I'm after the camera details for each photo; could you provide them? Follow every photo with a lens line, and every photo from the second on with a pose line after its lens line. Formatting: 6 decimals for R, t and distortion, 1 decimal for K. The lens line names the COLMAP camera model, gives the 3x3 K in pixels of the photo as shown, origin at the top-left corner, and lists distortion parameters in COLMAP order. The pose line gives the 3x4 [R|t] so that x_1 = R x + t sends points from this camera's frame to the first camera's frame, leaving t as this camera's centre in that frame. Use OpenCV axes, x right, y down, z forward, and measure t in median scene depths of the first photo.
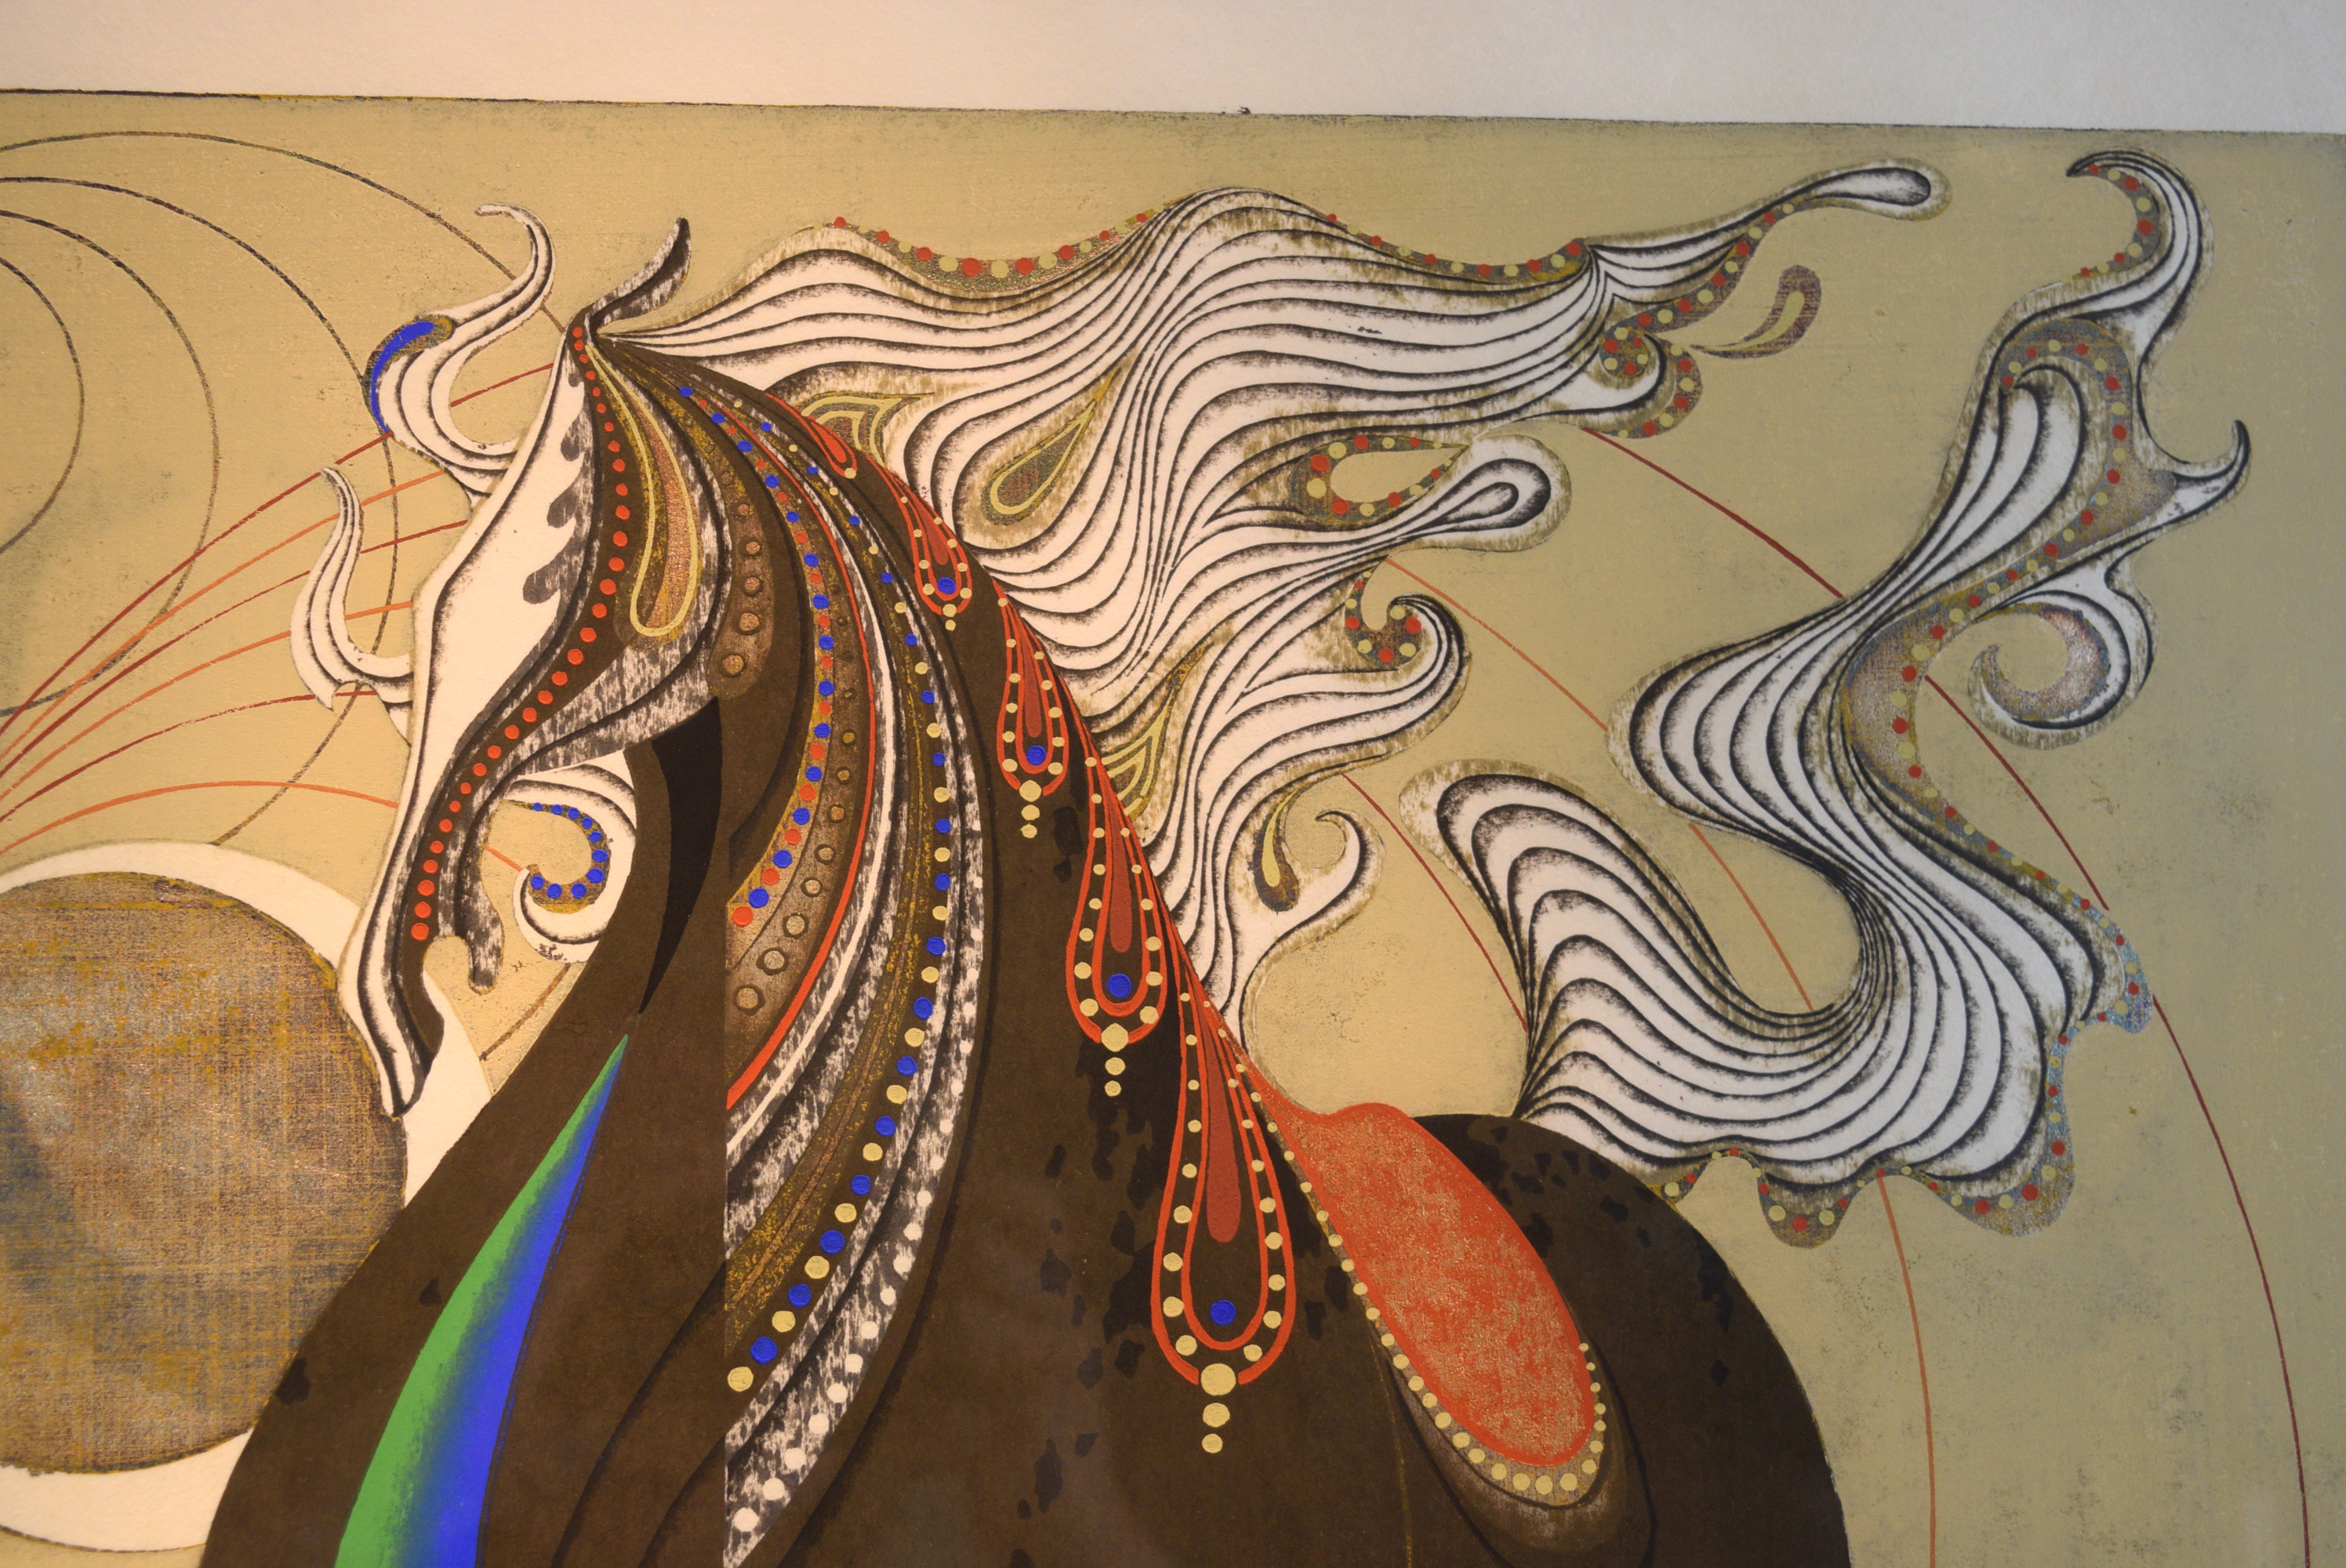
lens RADIAL K [[3446.4, 0, 1174.8], [0, 3446.4, 777.5], [0, 0, 1]] dist [-0.034026, 0.000000]
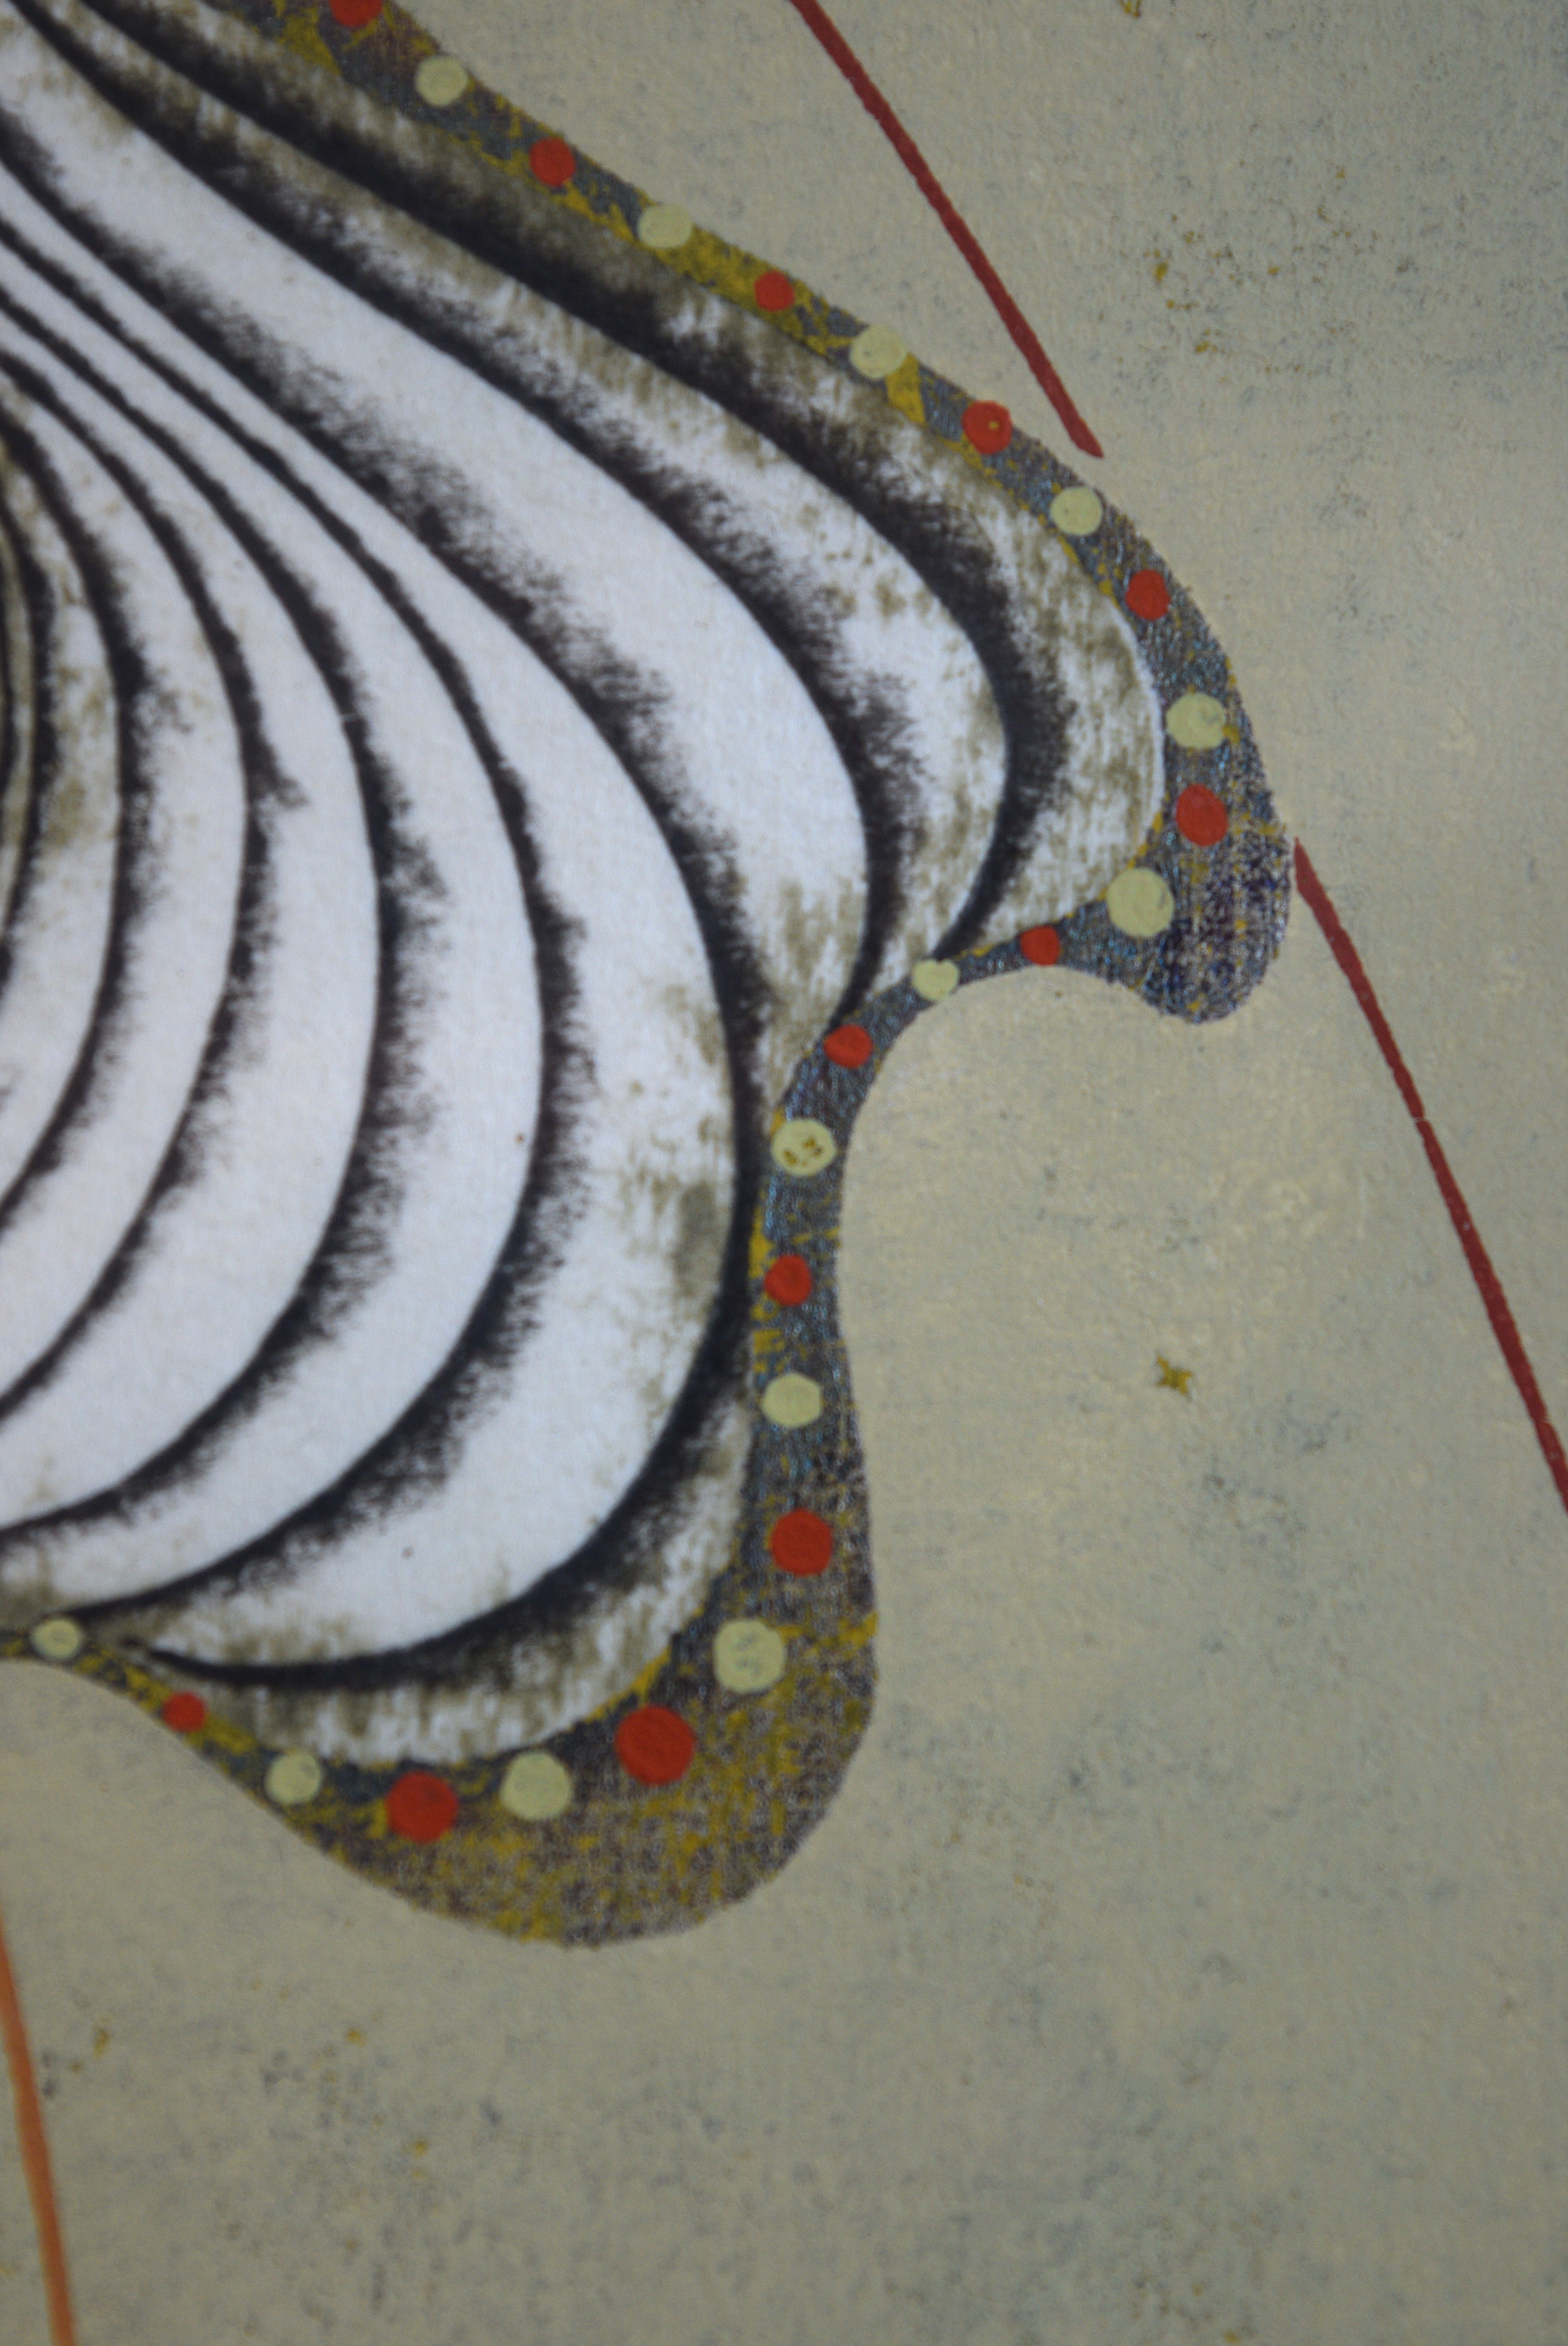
lens RADIAL K [[5399.3, 0, 783.9], [0, 5399.3, 1173.3], [0, 0, 1]] dist [0.117125, 0.000000]
pose [[0.995263, 0.005201, -0.097079, 0.278510], [0.001073, 0.997920, 0.064461, 0.060353], [0.097212, -0.064260, 0.993187, 0.638540]]
